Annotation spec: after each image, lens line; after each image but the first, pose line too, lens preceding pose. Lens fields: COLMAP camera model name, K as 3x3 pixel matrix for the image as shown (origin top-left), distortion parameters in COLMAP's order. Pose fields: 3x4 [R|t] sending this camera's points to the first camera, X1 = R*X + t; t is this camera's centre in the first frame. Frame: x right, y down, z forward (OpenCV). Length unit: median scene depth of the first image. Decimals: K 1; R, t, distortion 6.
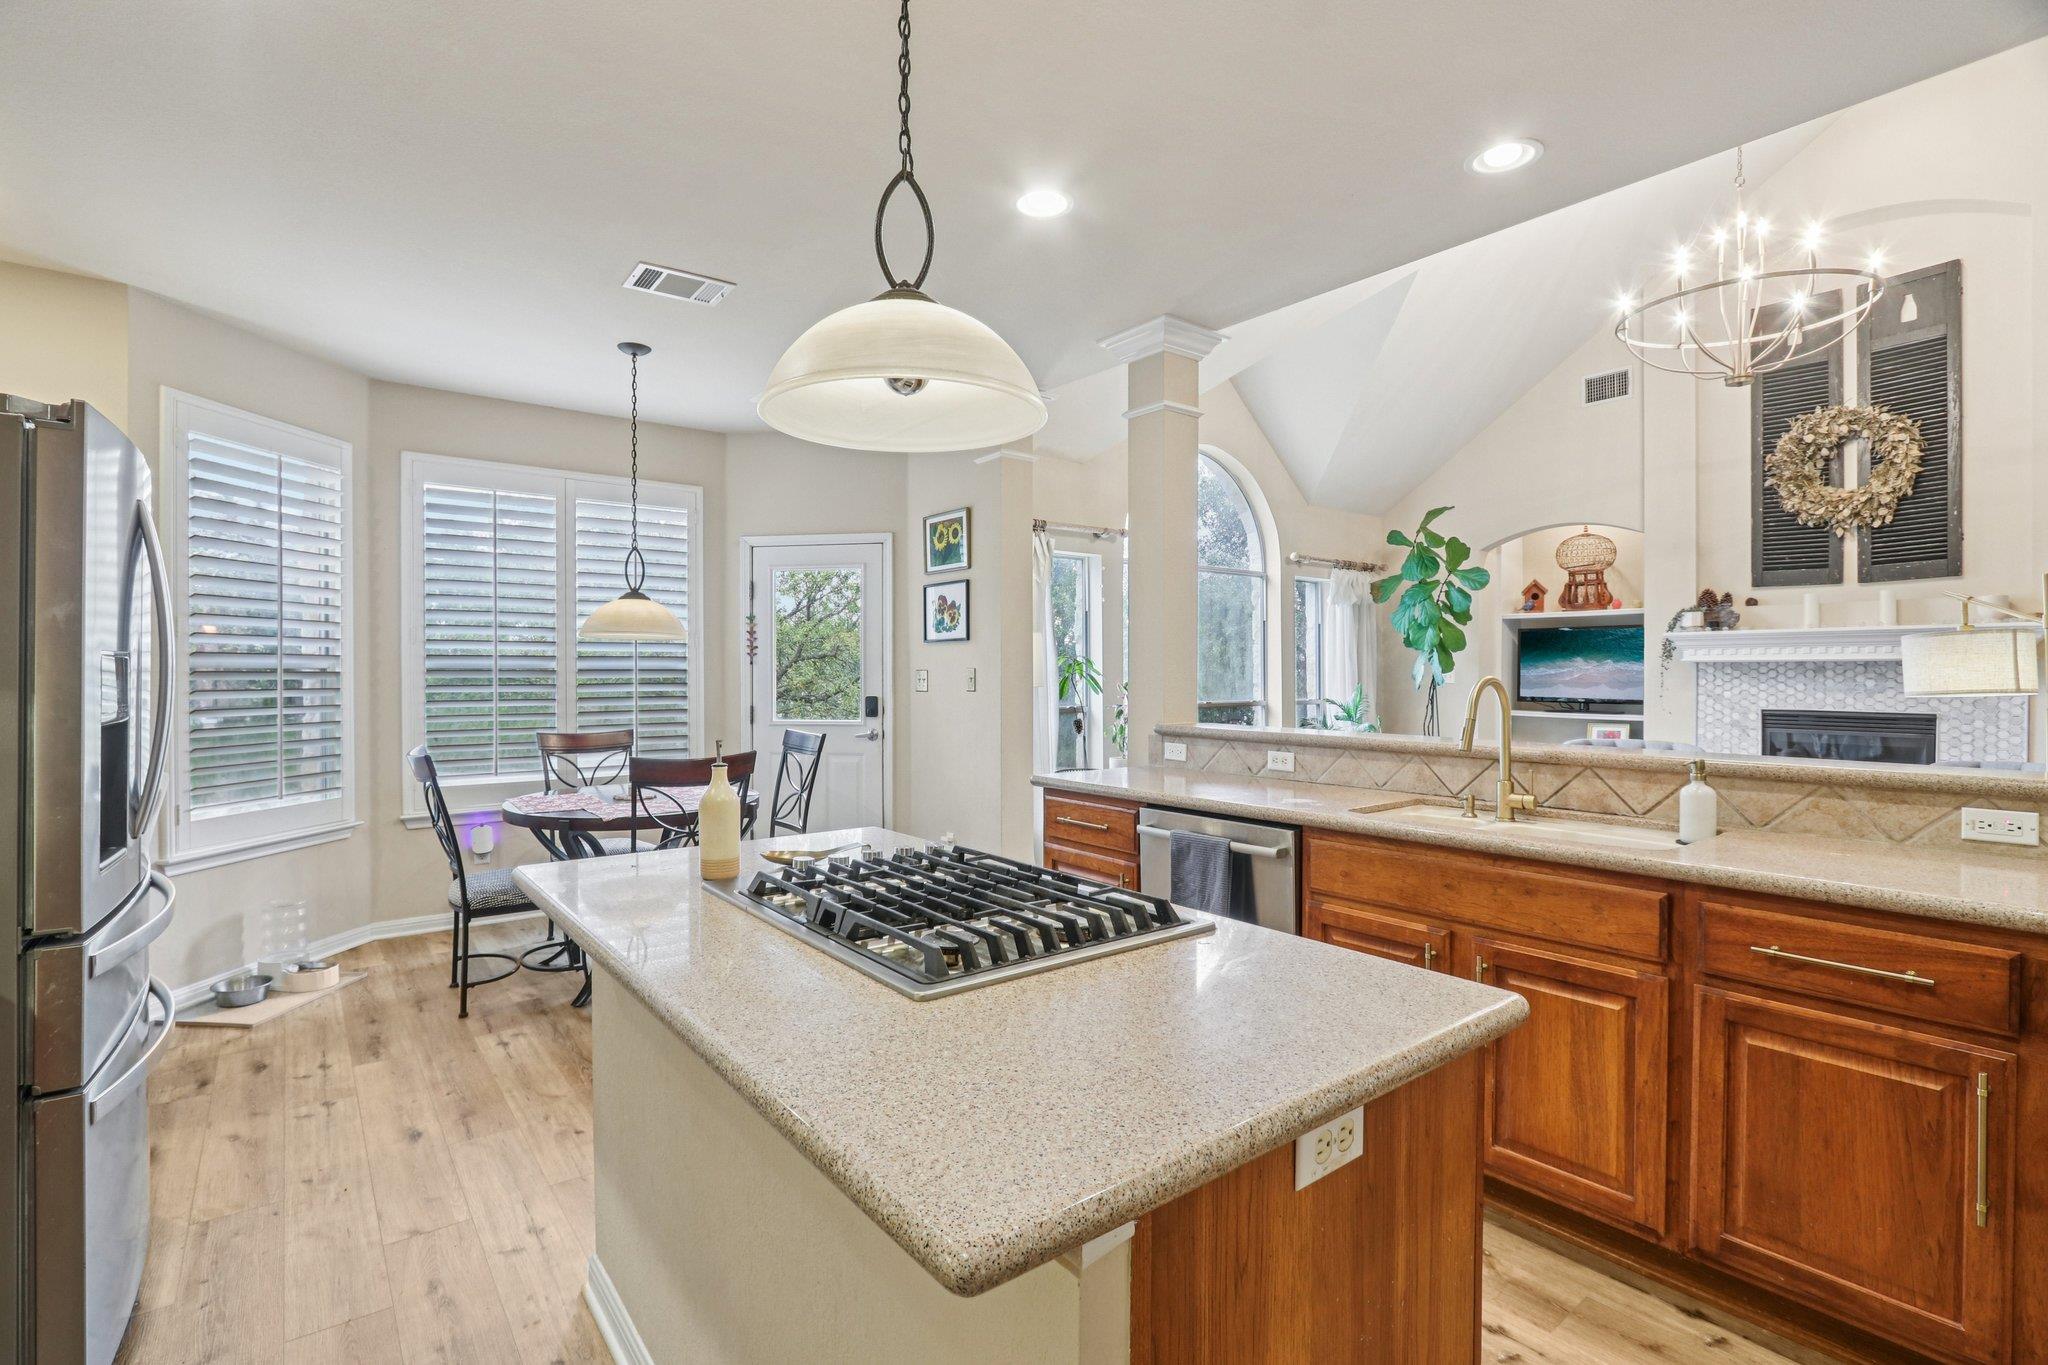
lens RADIAL K [[940.3, 0, 988.8], [0, 940.3, 681.1], [0, 0, 1]] dist [-0.016579, 0.000628]
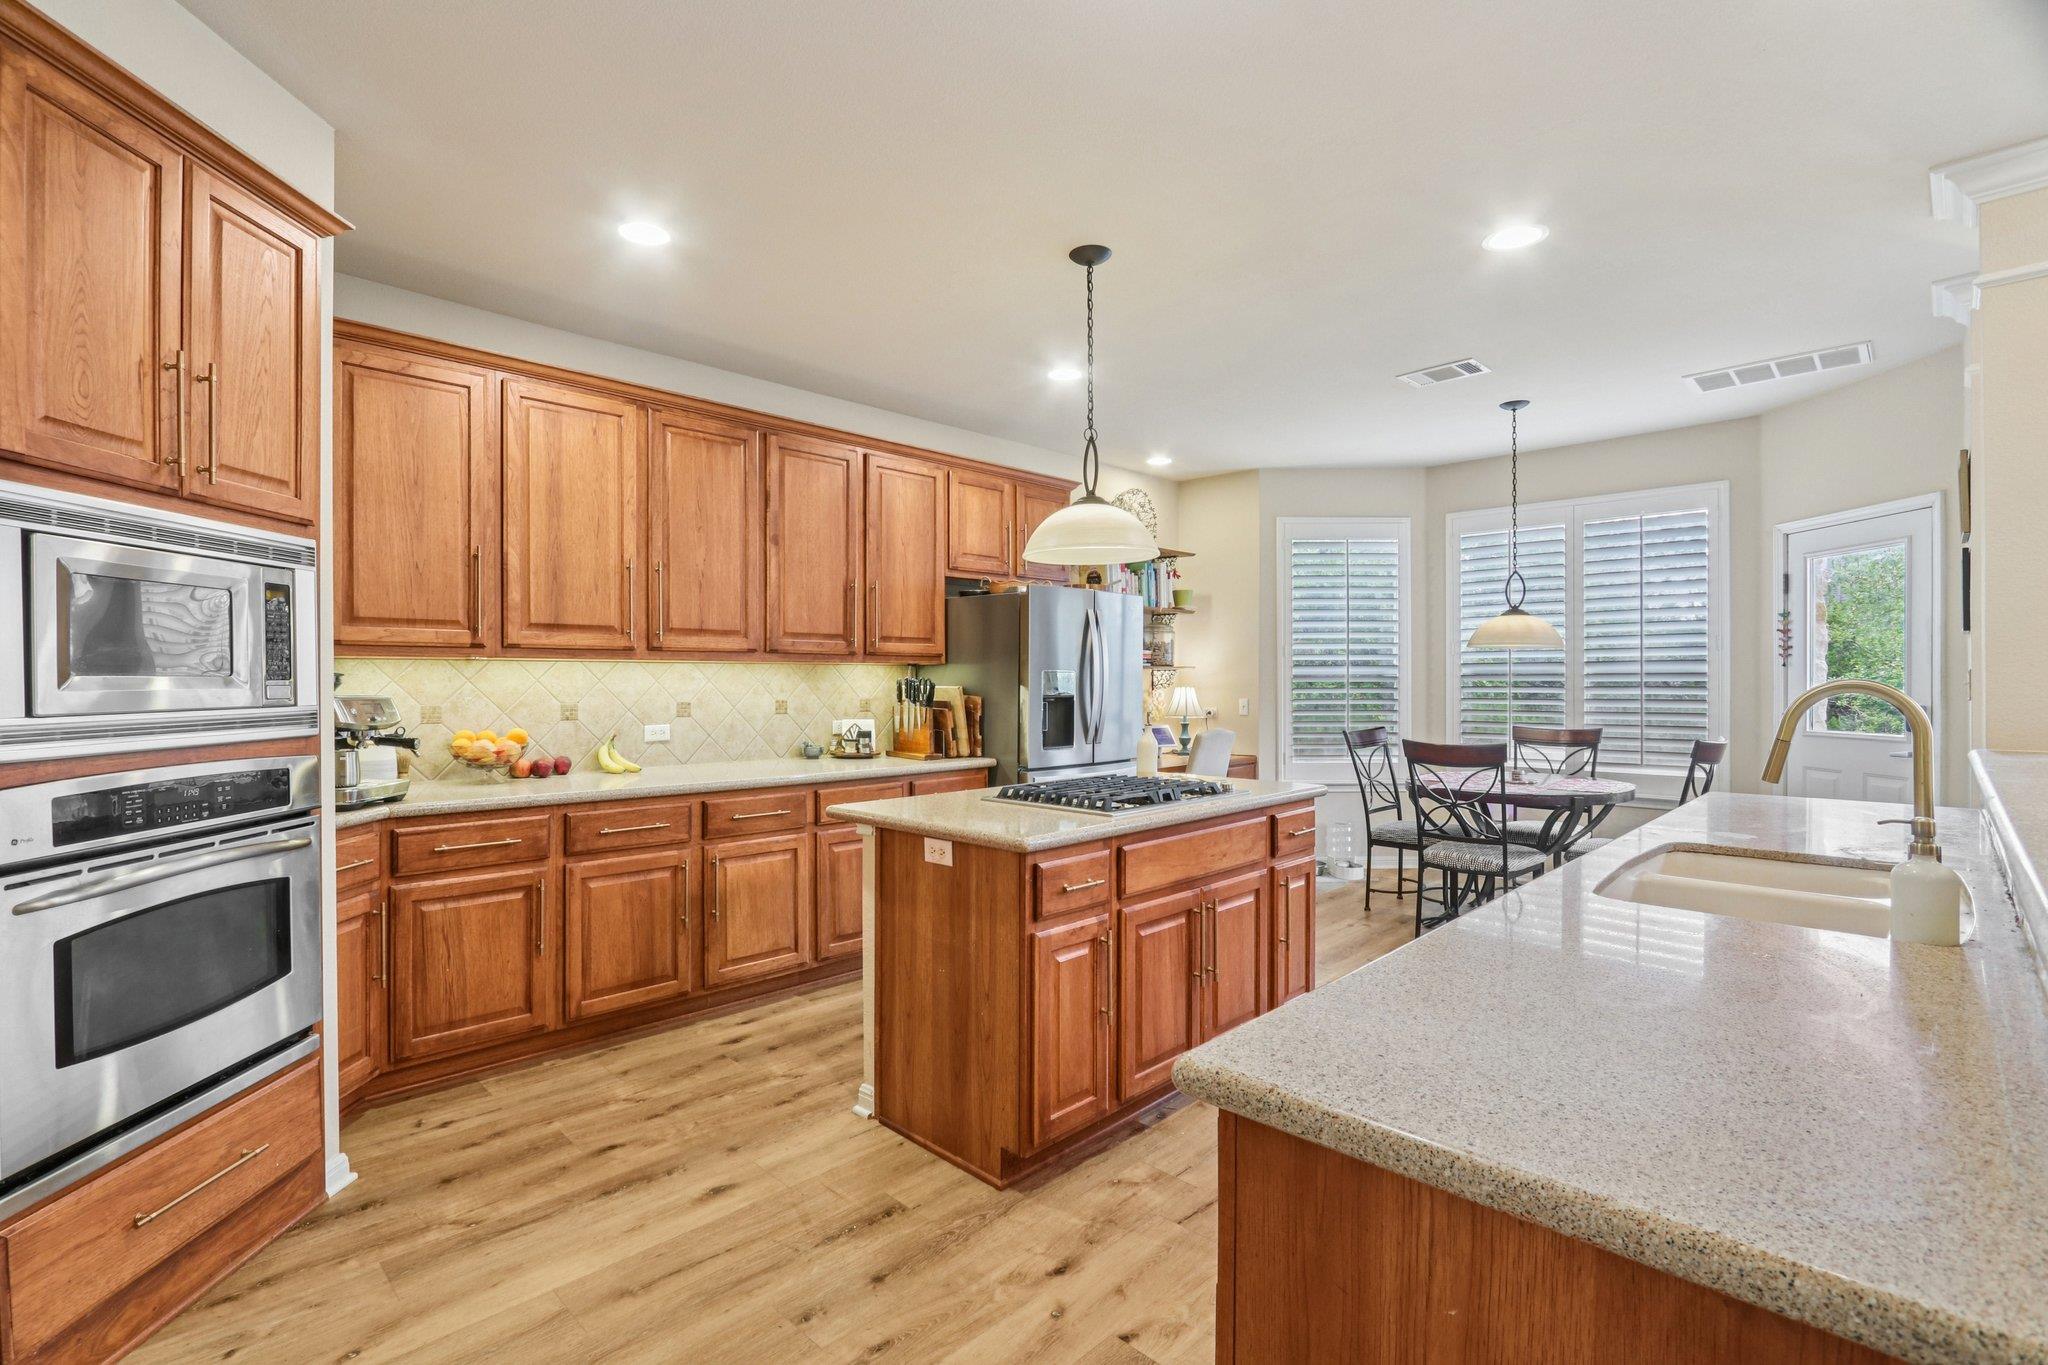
lens RADIAL K [[940.3, 0, 988.8], [0, 940.3, 681.1], [0, 0, 1]] dist [-0.016579, 0.000628]
pose [[0.130222, 0.001158, -0.991484, 0.506330], [-0.005275, 0.999986, 0.000475, -0.000467], [0.991471, 0.005168, 0.130226, 0.131265]]
